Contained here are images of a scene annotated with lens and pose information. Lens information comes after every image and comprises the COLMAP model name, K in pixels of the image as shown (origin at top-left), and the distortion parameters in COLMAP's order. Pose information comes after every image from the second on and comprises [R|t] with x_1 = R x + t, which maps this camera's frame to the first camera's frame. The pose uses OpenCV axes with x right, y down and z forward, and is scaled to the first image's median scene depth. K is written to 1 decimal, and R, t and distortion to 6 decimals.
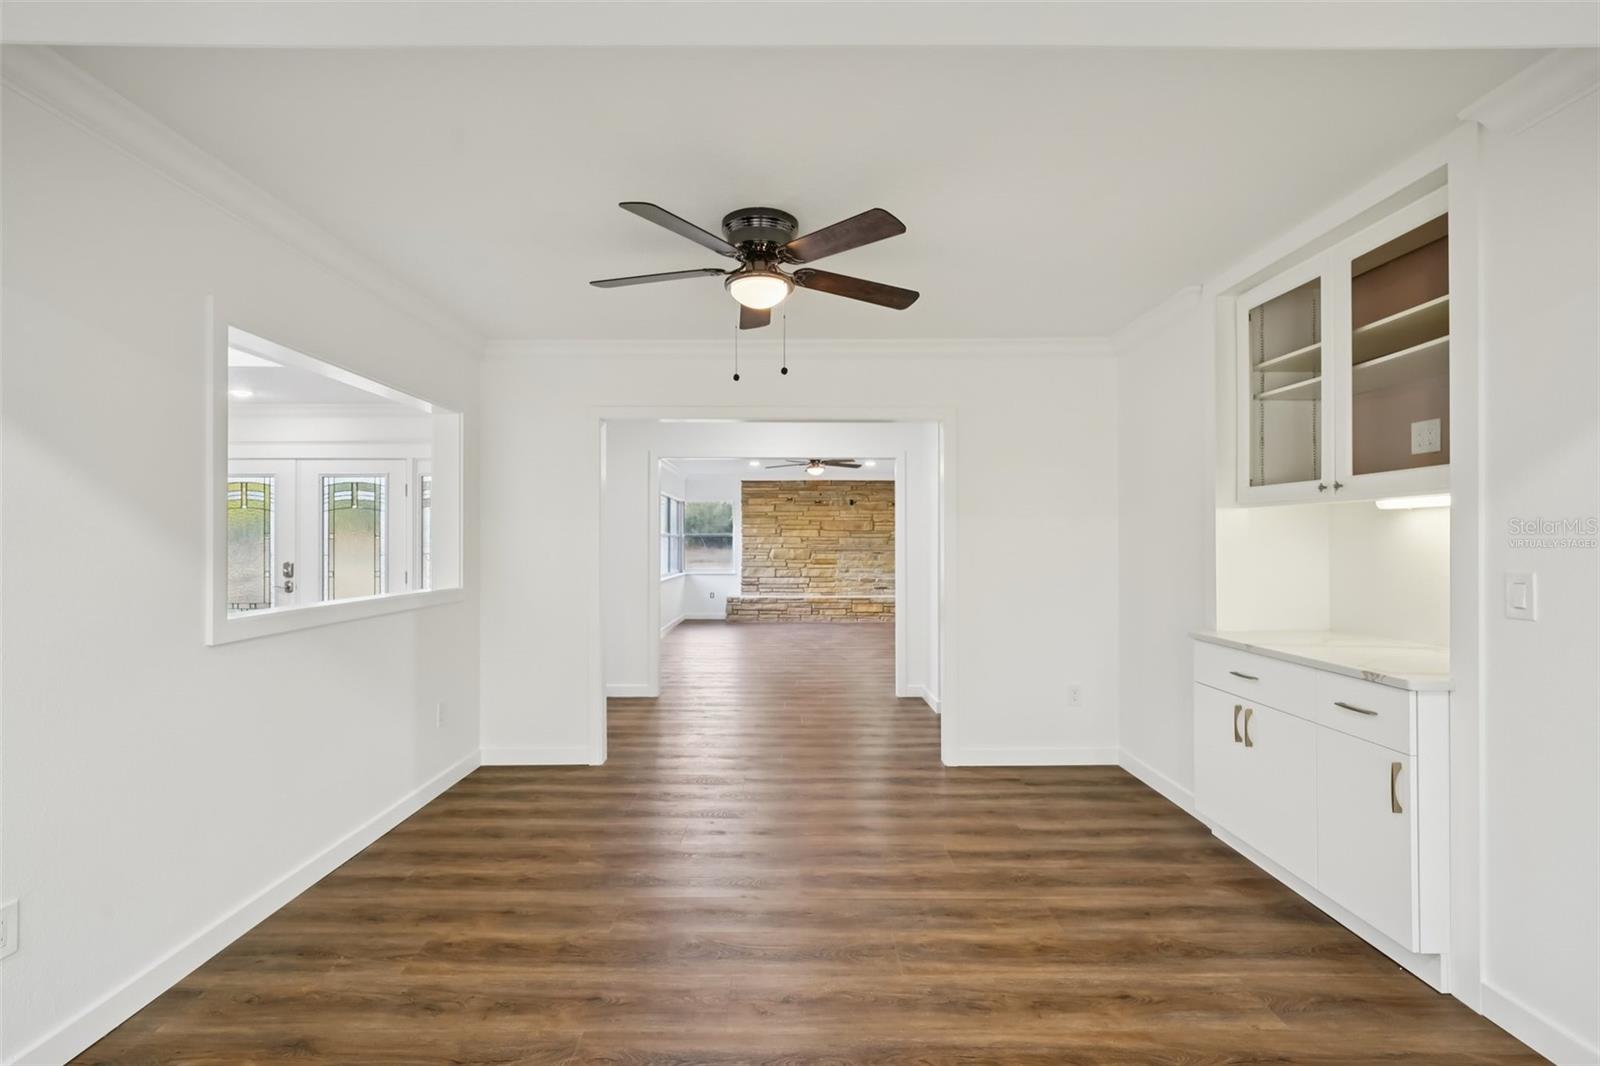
lens RADIAL K [[740.1, 0, 794.2], [0, 740.1, 530.0], [0, 0, 1]] dist [0.013744, -0.000365]
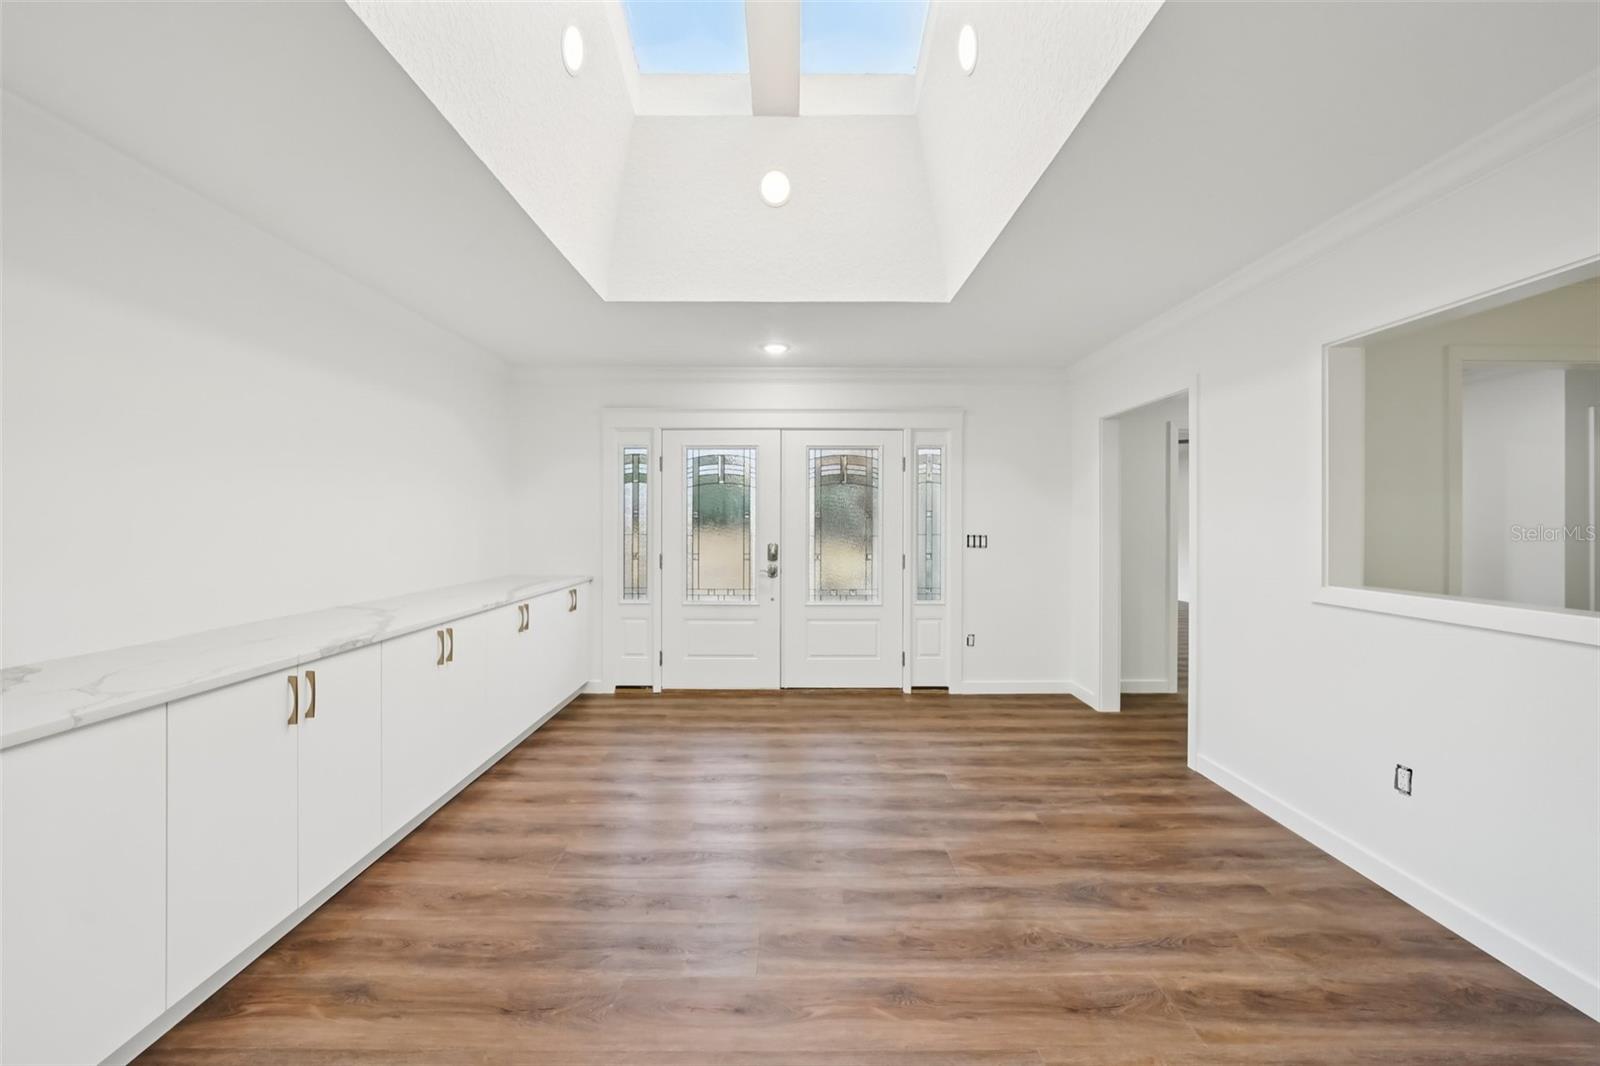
lens RADIAL K [[577.1, 0, 790.1], [0, 577.1, 533.6], [0, 0, 1]] dist [-0.008066, 0.002573]
pose [[0.999928, 0.000127, 0.012027, -0.664147], [-0.000606, 0.999205, 0.039870, 0.002913], [-0.012012, -0.039875, 0.999132, 0.299686]]
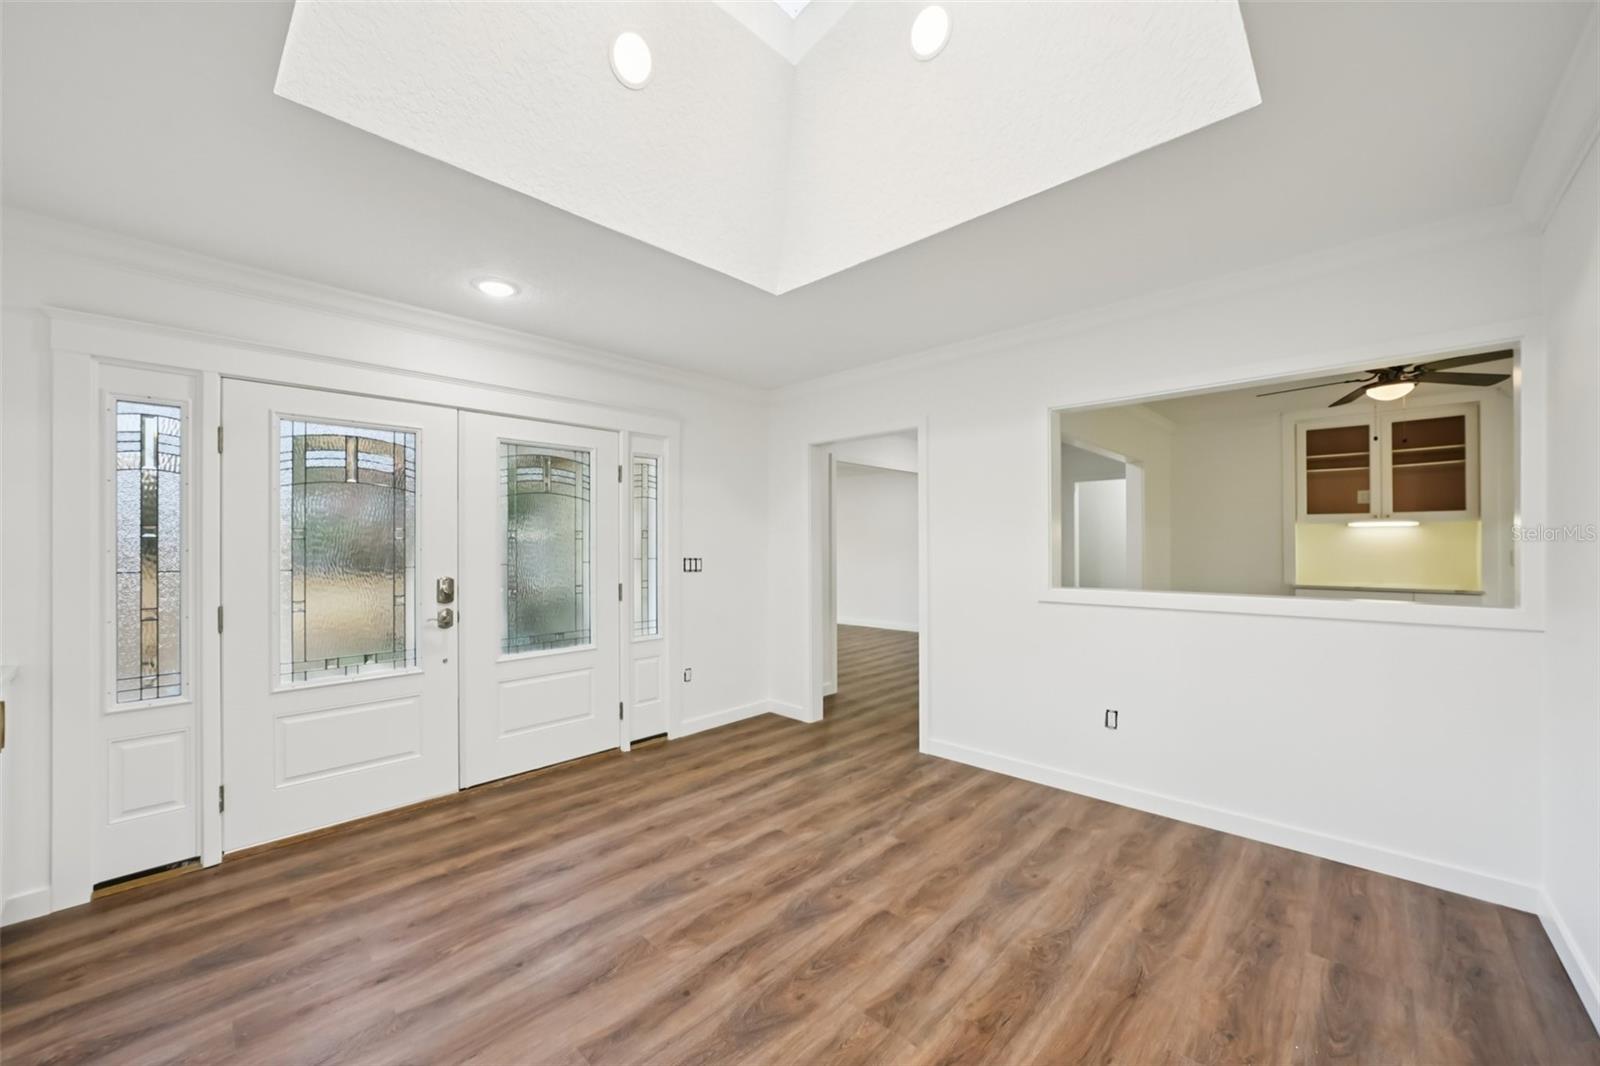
lens RADIAL K [[610.2, 0, 787.9], [0, 610.2, 545.0], [0, 0, 1]] dist [-0.011124, 0.002564]
pose [[0.688672, -0.006779, 0.725041, -0.842877], [-0.007996, 0.999824, 0.016943, 0.006092], [-0.725029, -0.017465, 0.688497, 0.456967]]
